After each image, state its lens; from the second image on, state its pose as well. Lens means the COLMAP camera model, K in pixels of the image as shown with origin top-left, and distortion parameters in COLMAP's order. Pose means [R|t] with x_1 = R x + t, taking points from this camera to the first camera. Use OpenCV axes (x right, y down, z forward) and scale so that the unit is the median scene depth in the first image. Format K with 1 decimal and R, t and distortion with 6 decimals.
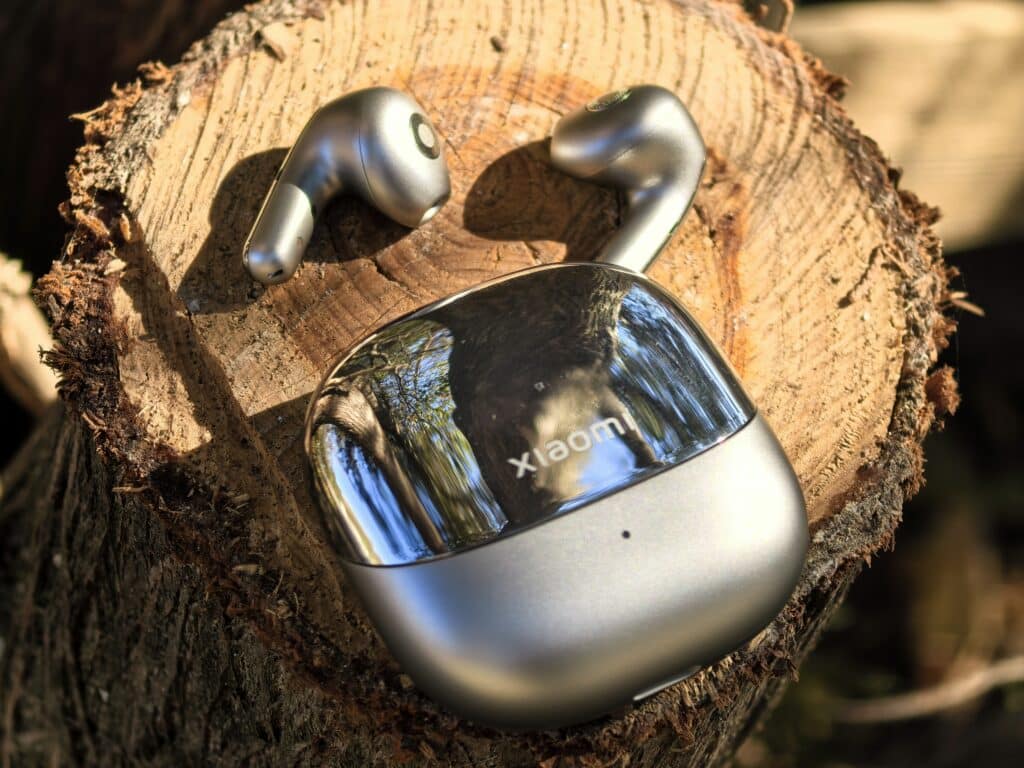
lens RADIAL K [[2831.4, 0, 513.1], [0, 2831.4, 383.0], [0, 0, 1]] dist [0.089008, 0.000000]
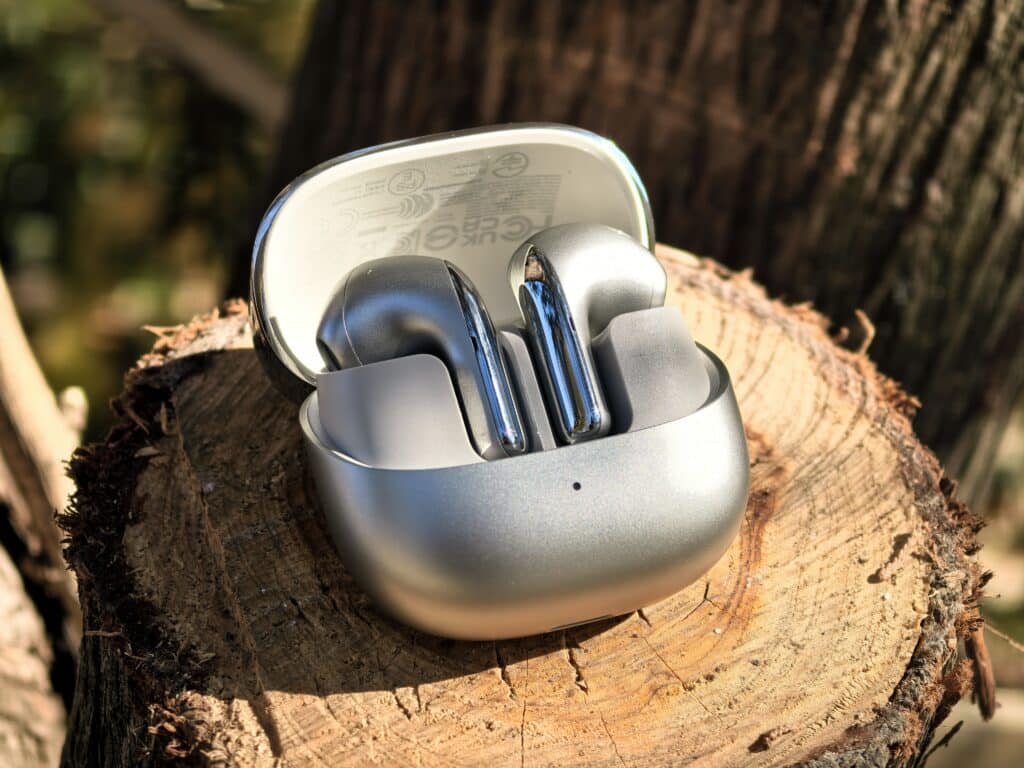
lens RADIAL K [[2831.4, 0, 511.4], [0, 2831.4, 385.3], [0, 0, 1]] dist [0.089008, 0.000000]
pose [[0.979833, 0.100314, -0.172815, 0.158249], [-0.147369, 0.946846, -0.285945, 0.203520], [0.134945, 0.305646, 0.942534, 0.046338]]
